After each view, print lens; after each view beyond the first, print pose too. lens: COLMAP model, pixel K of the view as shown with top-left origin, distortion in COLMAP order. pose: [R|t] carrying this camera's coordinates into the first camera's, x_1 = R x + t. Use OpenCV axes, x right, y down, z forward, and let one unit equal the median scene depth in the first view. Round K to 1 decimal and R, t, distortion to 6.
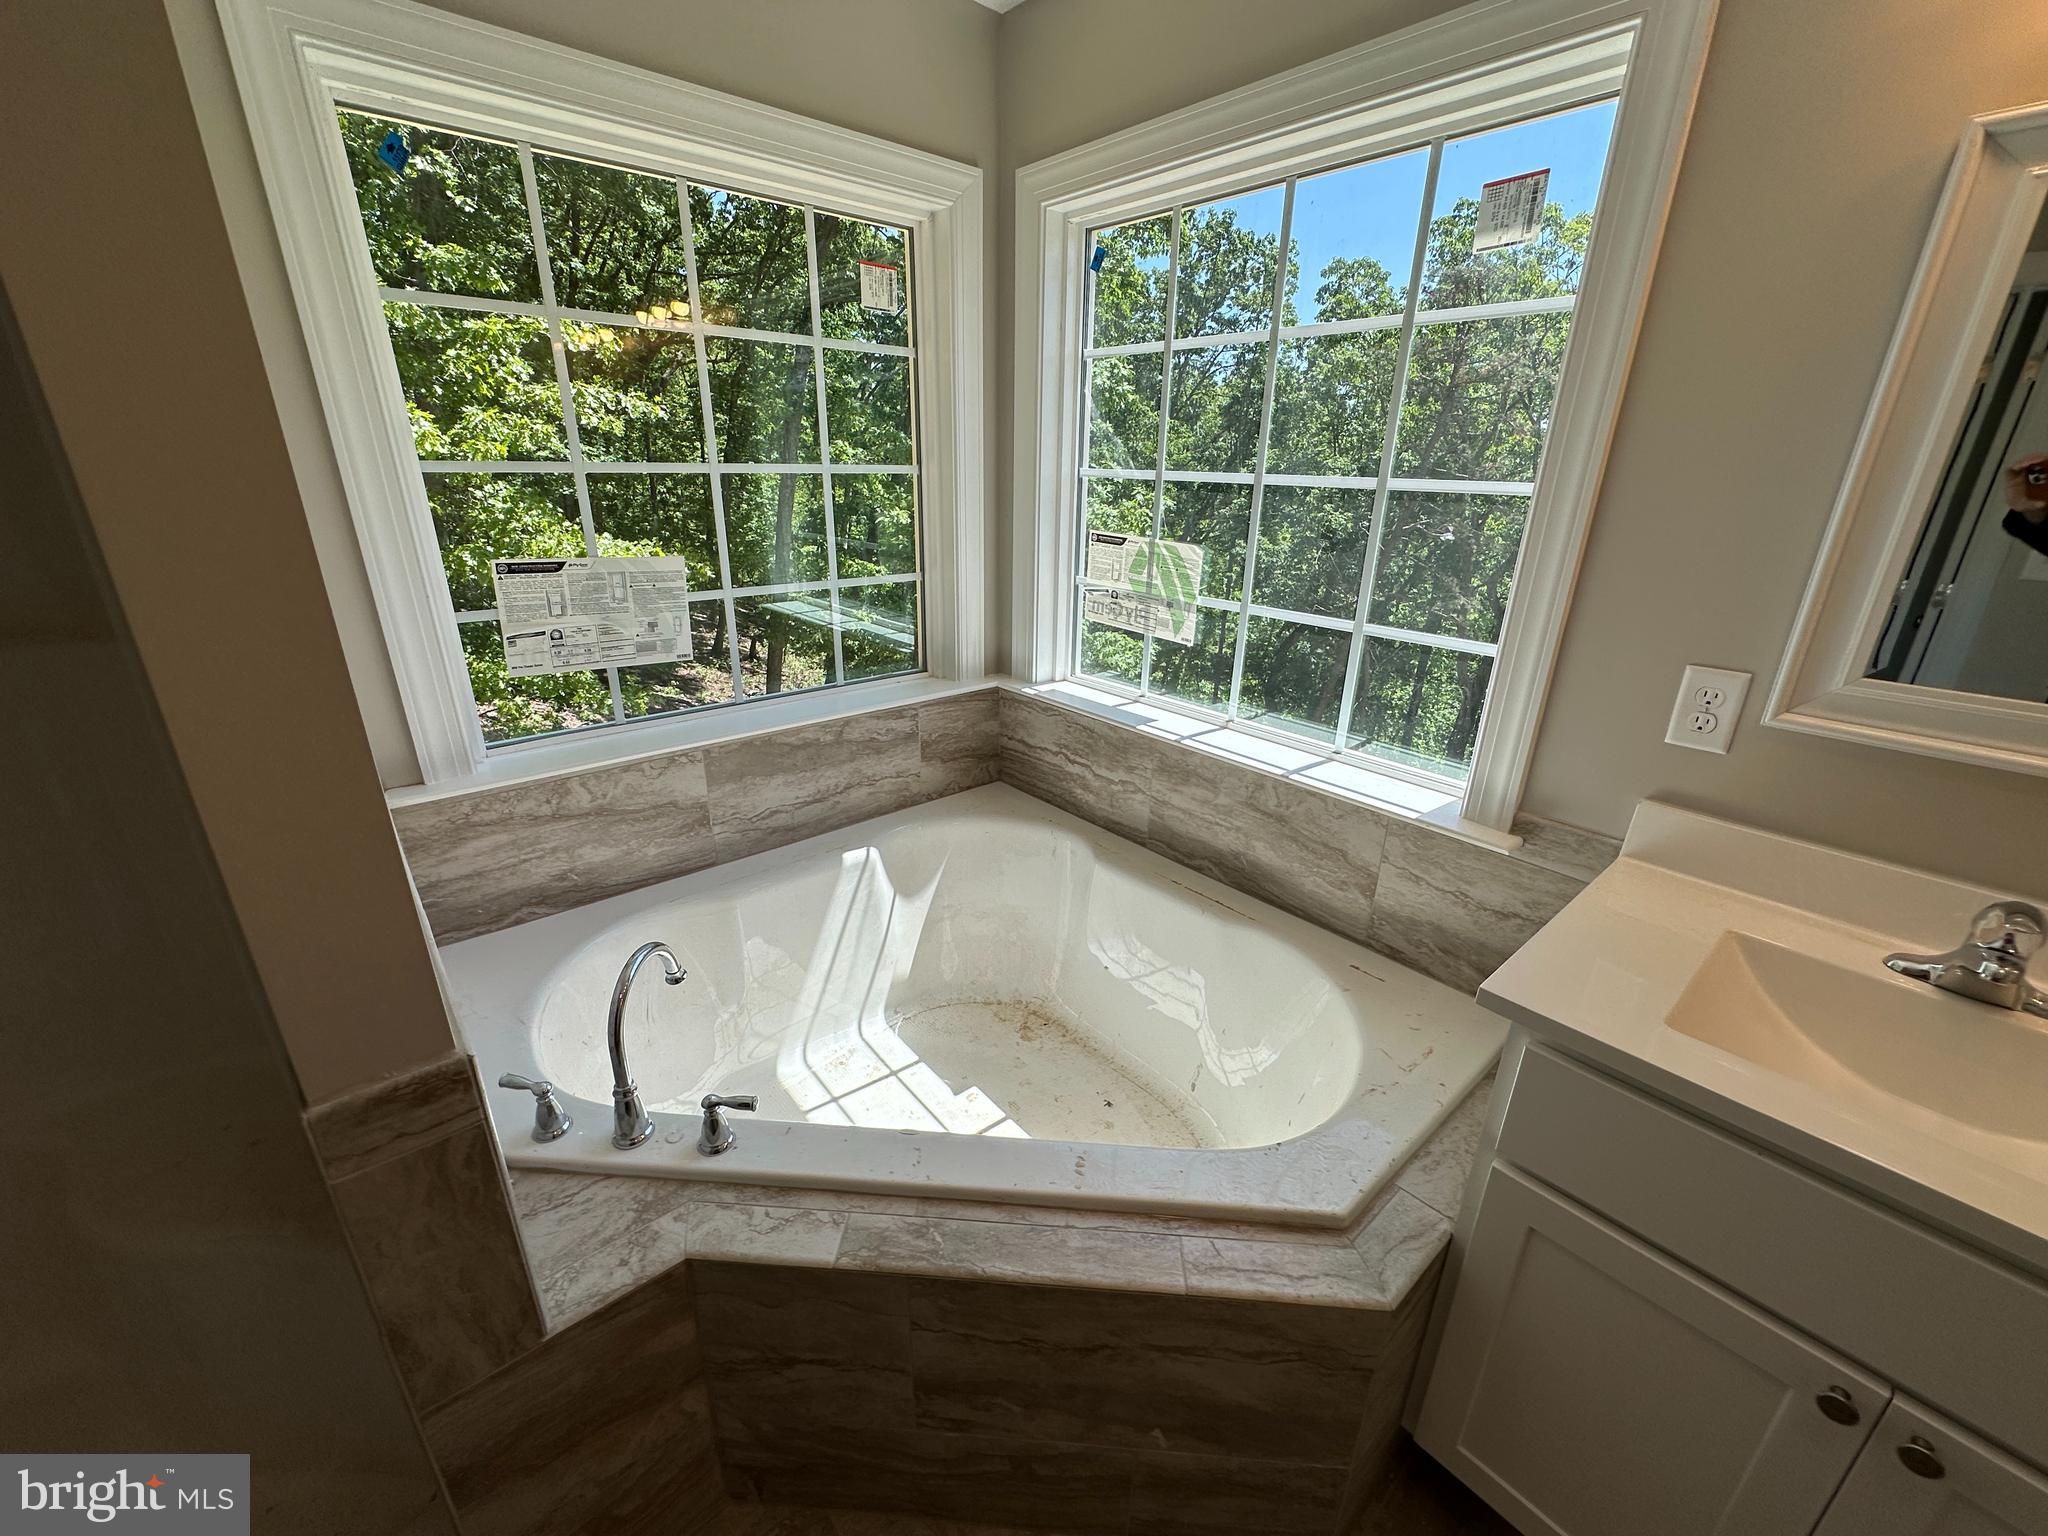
lens RADIAL K [[815.6, 0, 1024.0], [0, 815.6, 768.0], [0, 0, 1]] dist [-0.002619, 0.000494]
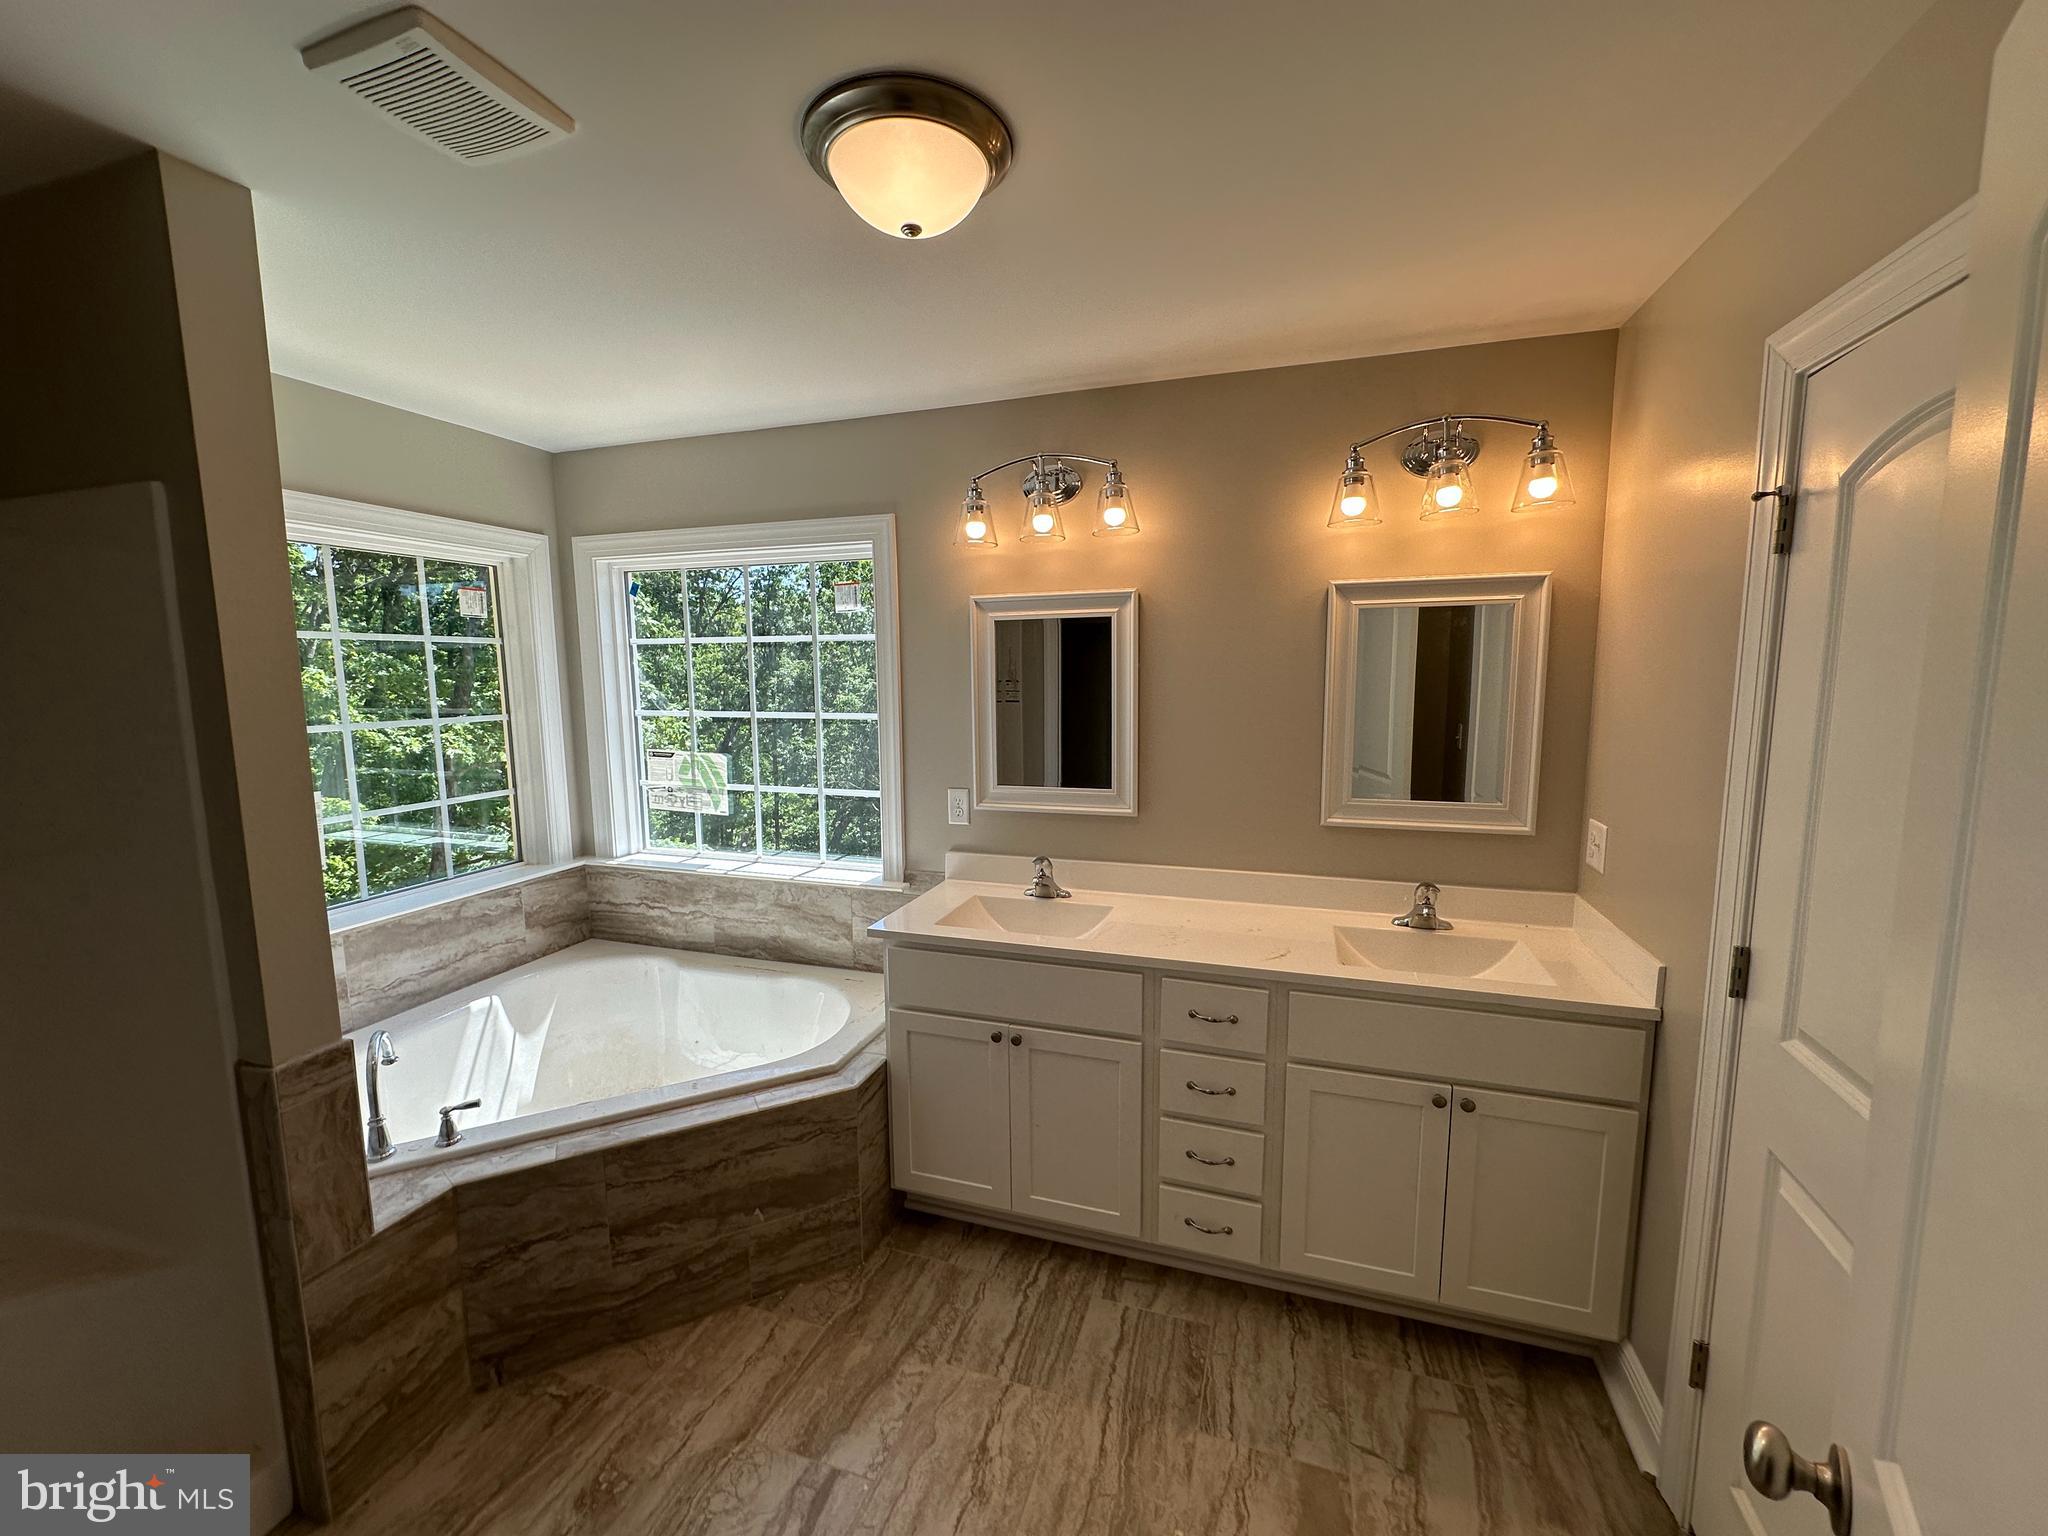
lens RADIAL K [[815.6, 0, 1024.0], [0, 815.6, 768.0], [0, 0, 1]] dist [-0.002619, 0.000494]
pose [[0.856732, -0.085345, 0.508651, -0.097229], [0.203172, 0.962317, -0.180742, 0.163403], [-0.474058, 0.258191, 0.841788, -0.622570]]
